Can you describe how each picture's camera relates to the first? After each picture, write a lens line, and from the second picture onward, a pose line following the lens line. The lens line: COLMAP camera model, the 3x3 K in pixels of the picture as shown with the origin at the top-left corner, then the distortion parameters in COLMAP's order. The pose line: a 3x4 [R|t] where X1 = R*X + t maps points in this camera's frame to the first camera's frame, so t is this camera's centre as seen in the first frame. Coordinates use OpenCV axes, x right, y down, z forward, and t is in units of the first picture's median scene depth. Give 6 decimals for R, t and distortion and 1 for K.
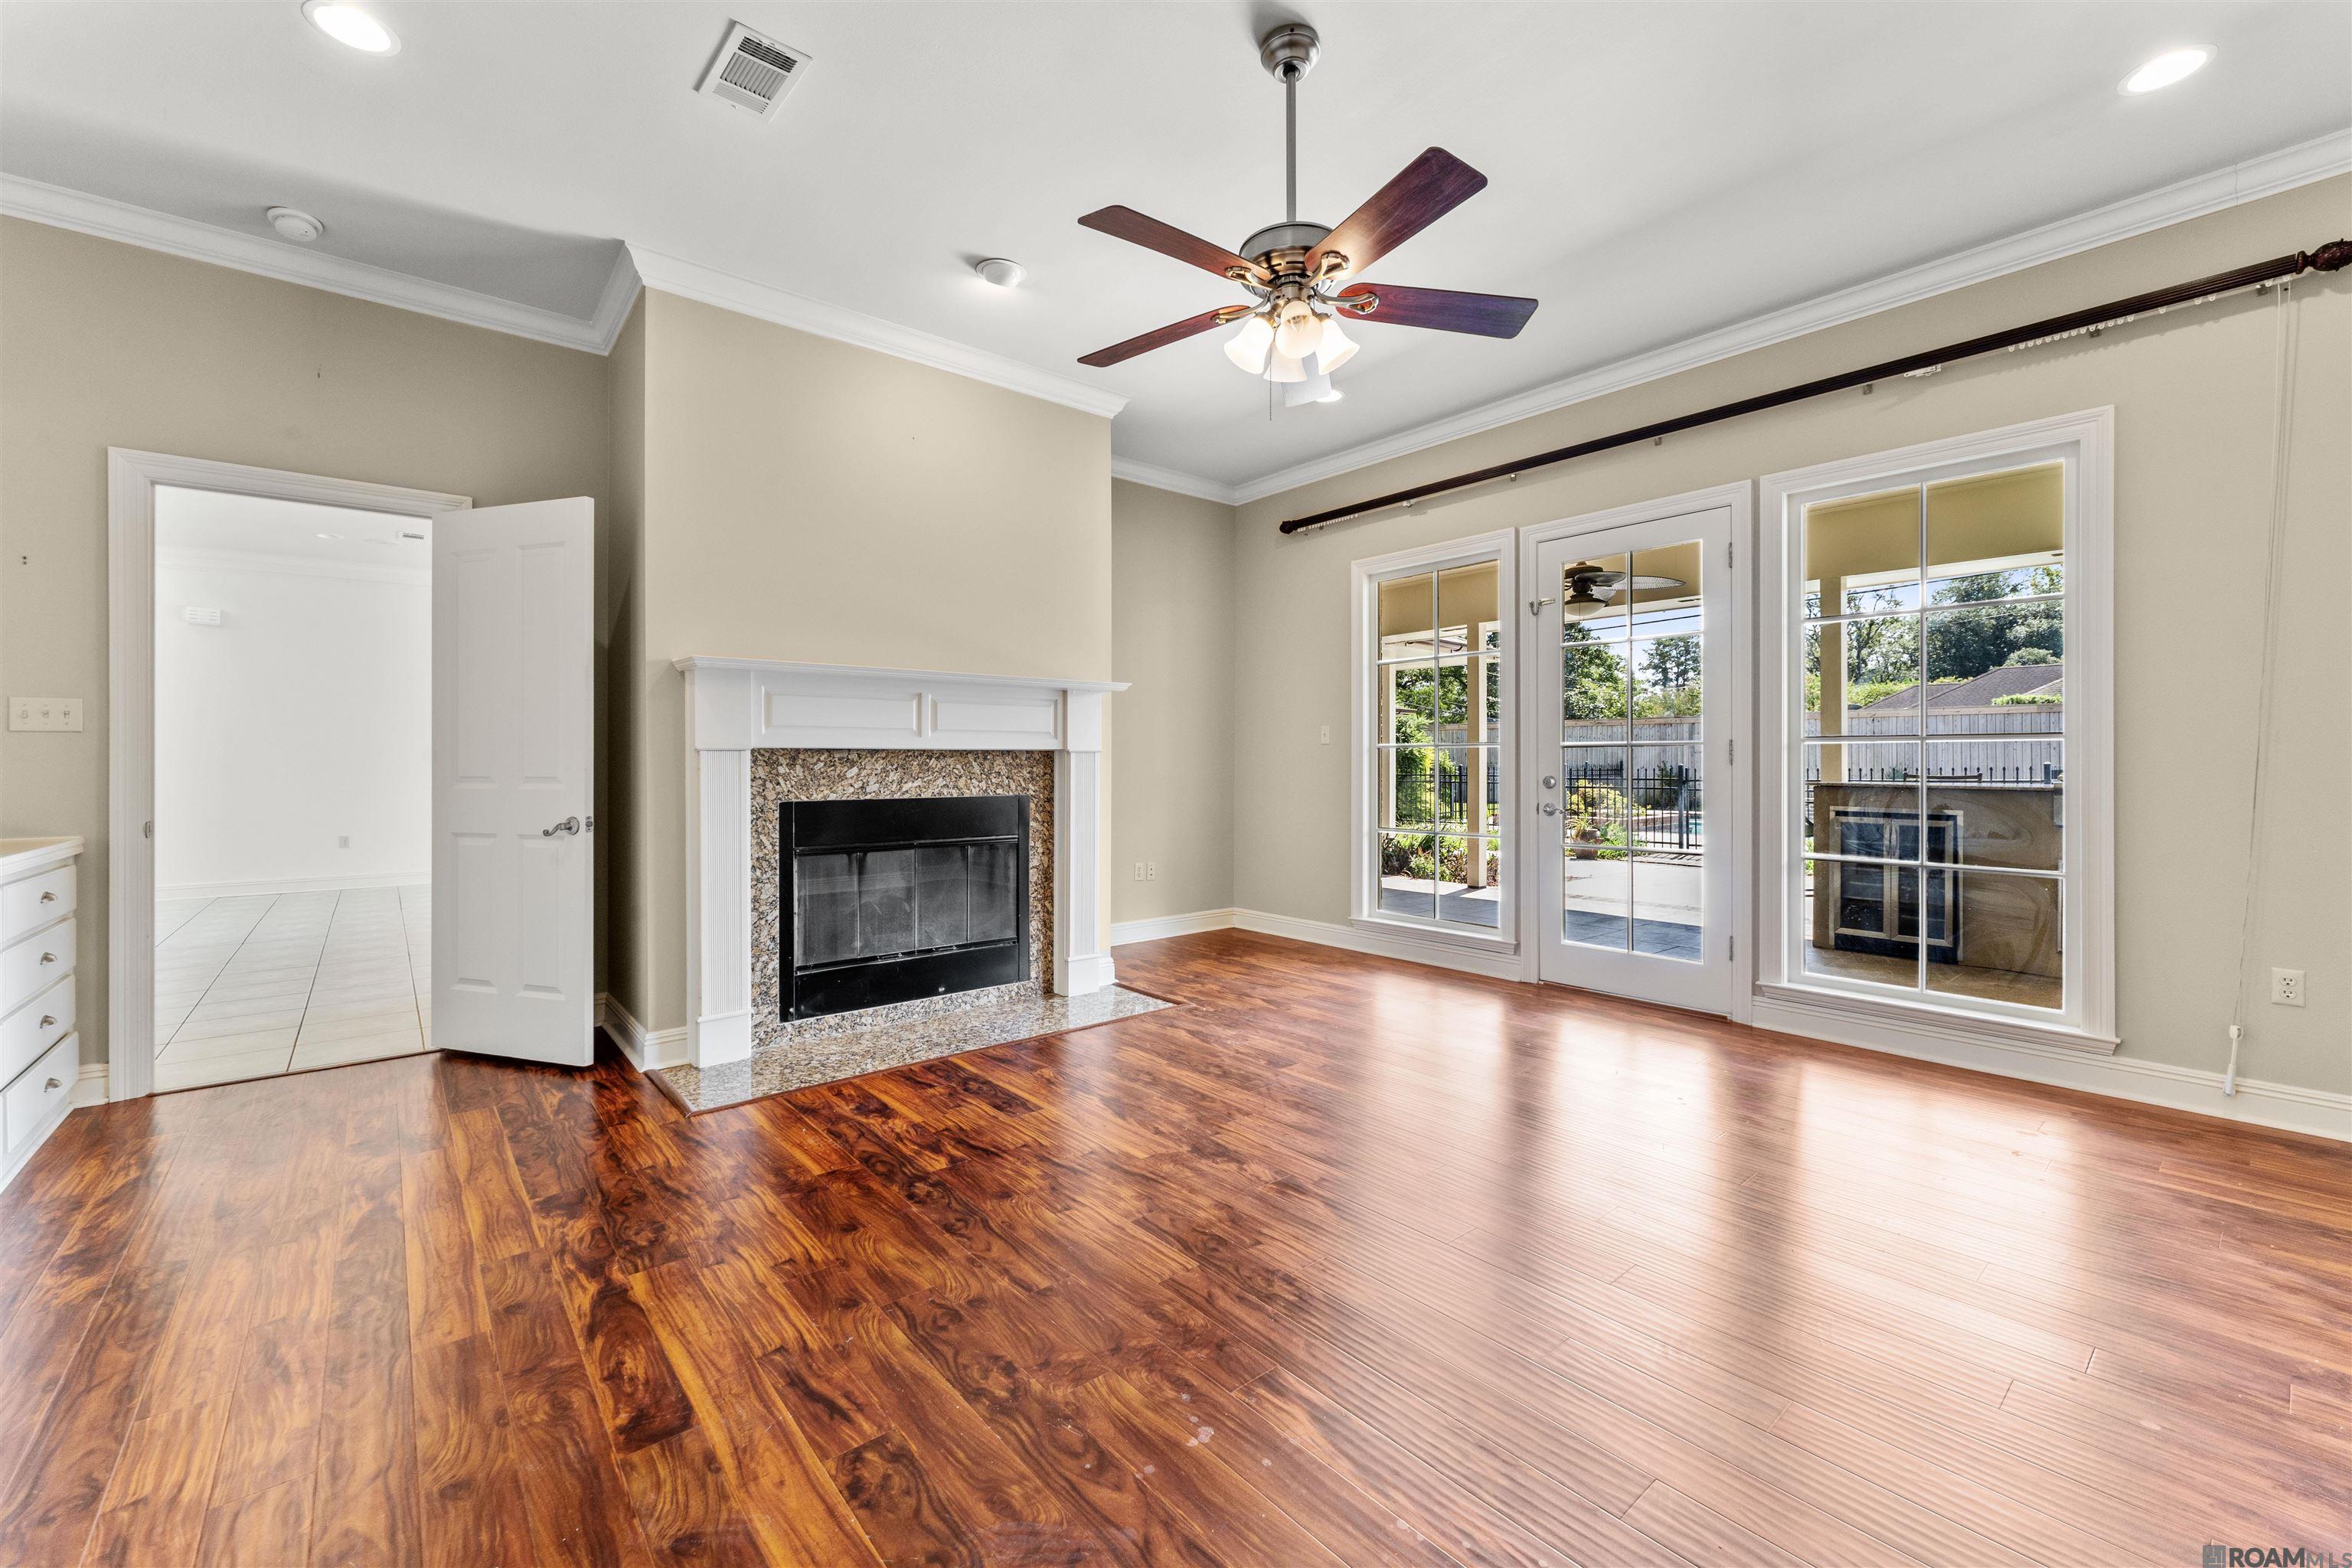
lens RADIAL K [[944.1, 0, 1161.8], [0, 944.1, 778.5], [0, 0, 1]] dist [-0.002962, 0.000540]
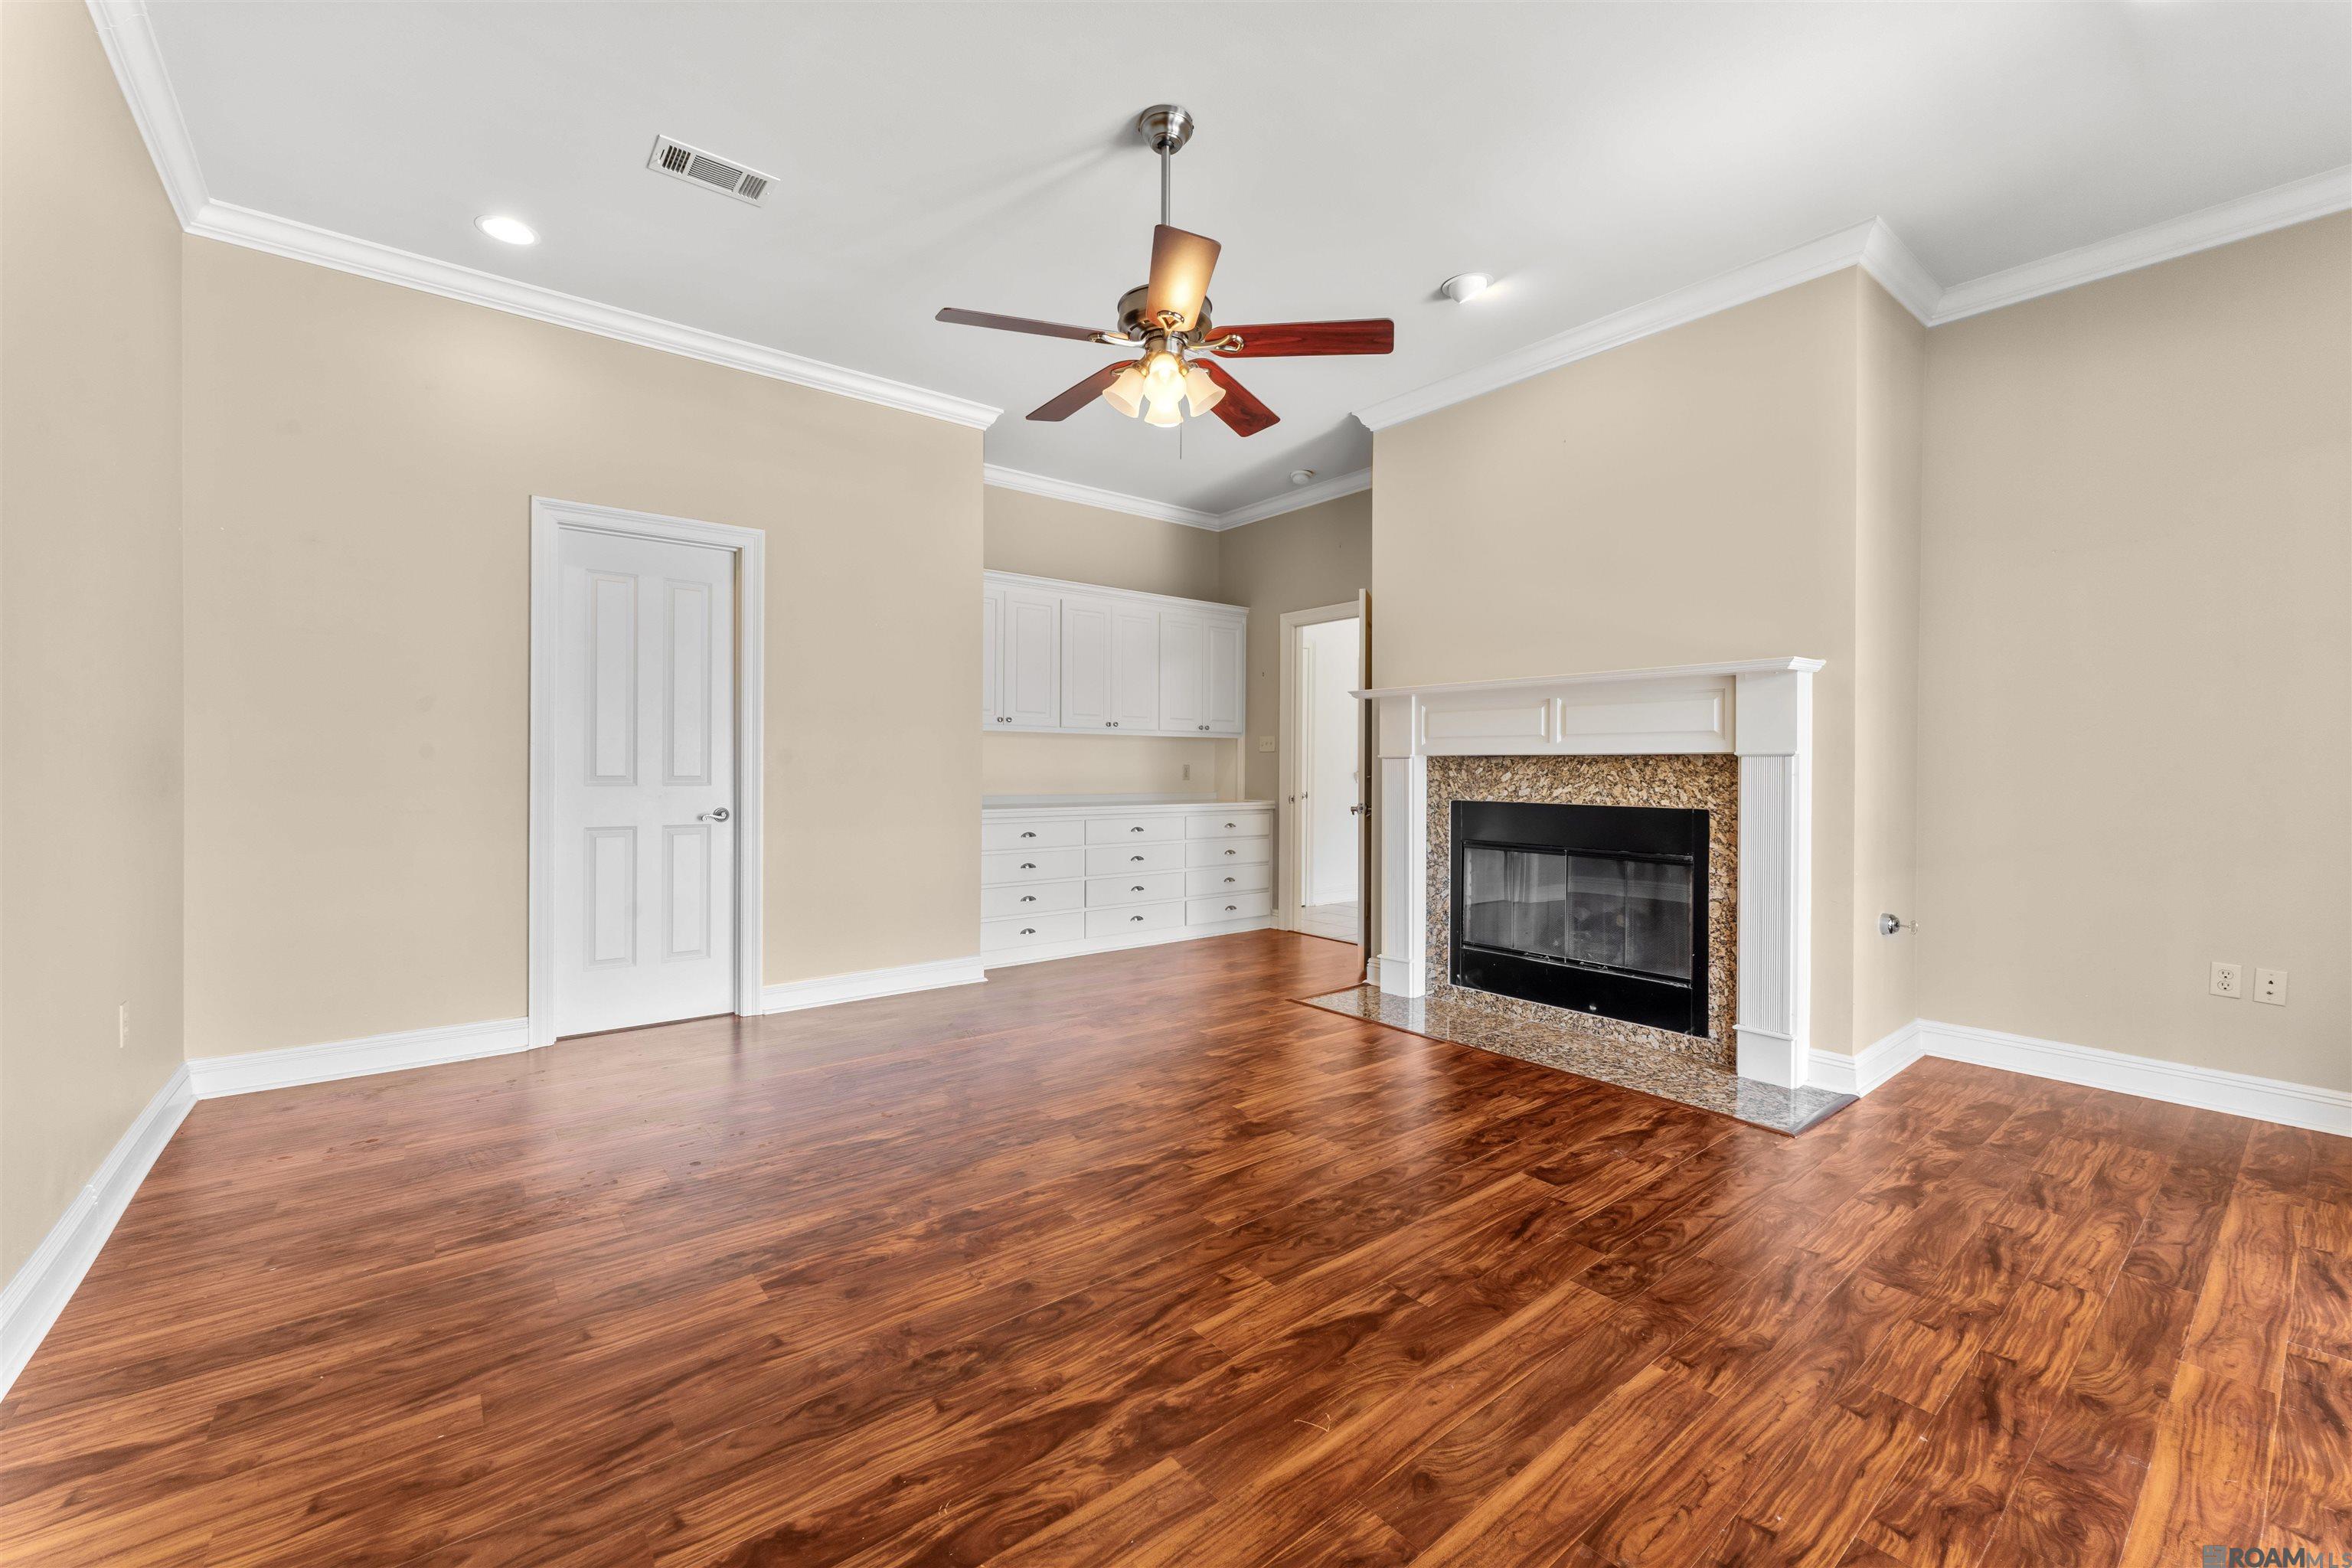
lens RADIAL K [[944.1, 0, 1163.4], [0, 944.1, 768.7], [0, 0, 1]] dist [-0.002962, 0.000540]
pose [[-0.017417, 0.003713, -0.999841, 0.768652], [-0.022394, 0.999741, 0.004102, -0.011538], [0.999597, 0.022462, -0.017330, 0.620996]]
